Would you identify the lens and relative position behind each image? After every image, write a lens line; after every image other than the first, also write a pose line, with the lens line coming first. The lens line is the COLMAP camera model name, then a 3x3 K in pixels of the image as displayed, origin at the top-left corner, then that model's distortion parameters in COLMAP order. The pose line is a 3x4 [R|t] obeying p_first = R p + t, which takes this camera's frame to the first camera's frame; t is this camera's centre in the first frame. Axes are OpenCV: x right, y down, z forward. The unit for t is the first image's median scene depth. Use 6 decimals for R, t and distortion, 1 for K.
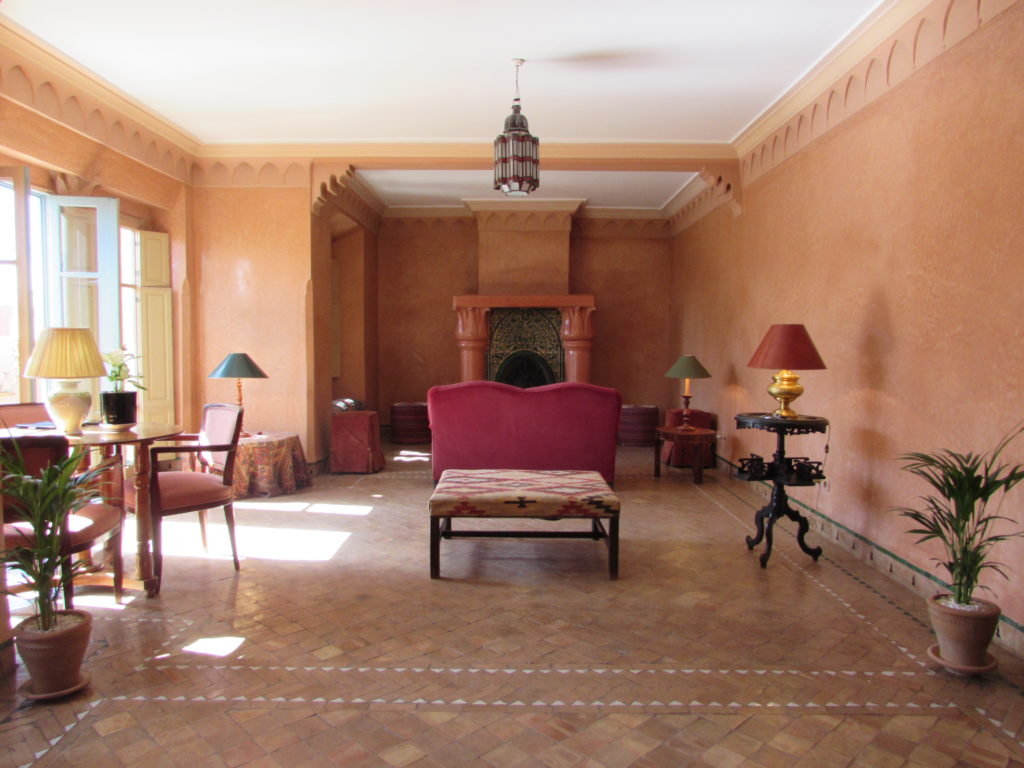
lens RADIAL K [[724.5, 0, 508.4], [0, 724.5, 382.9], [0, 0, 1]] dist [-0.030885, 0.012500]
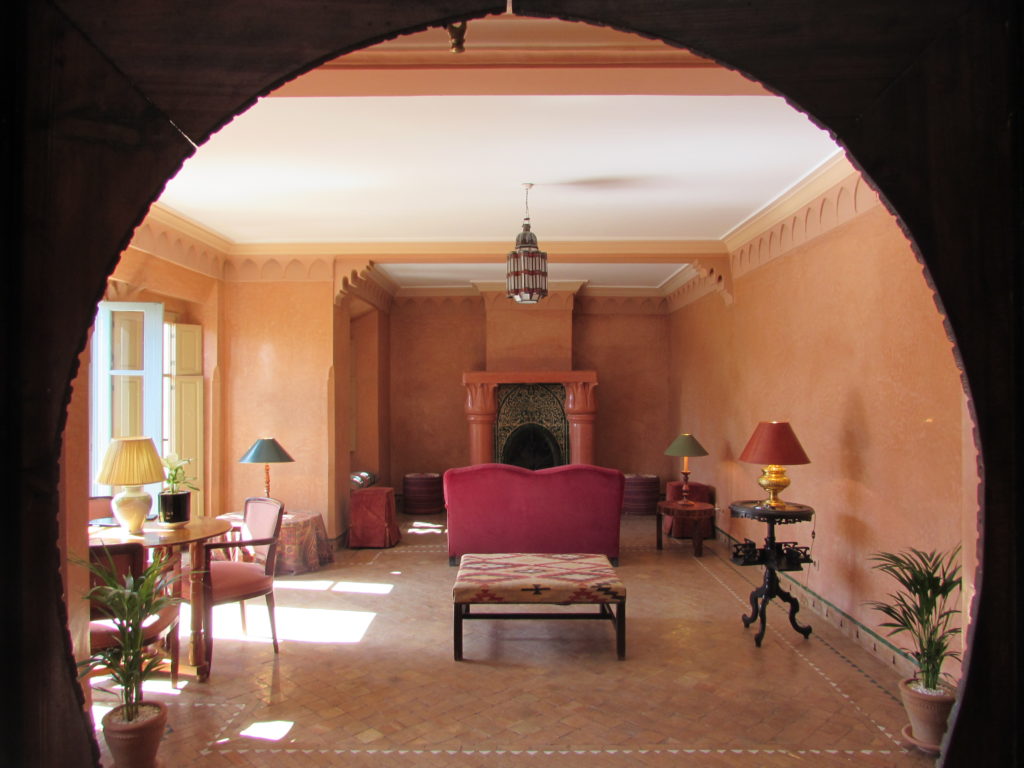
lens RADIAL K [[724.5, 0, 507.6], [0, 724.5, 384.3], [0, 0, 1]] dist [-0.030885, 0.012500]
pose [[0.999969, -0.007819, -0.001004, -0.013801], [0.007735, 0.997763, -0.066396, -0.045454], [0.001521, 0.066386, 0.997793, -0.073474]]
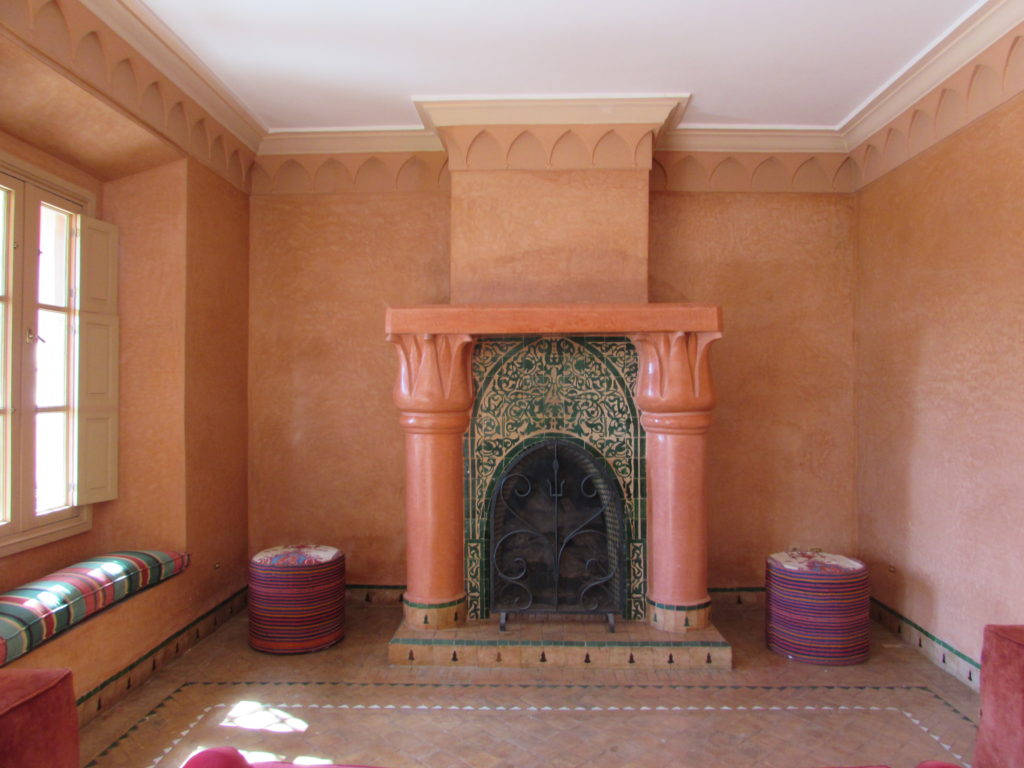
lens RADIAL K [[724.5, 0, 517.7], [0, 724.5, 382.6], [0, 0, 1]] dist [-0.030885, 0.012500]
pose [[0.999983, -0.003812, -0.004378, 0.004582], [0.003530, 0.998030, -0.062635, -0.068213], [0.004609, 0.062618, 0.998027, 0.801766]]
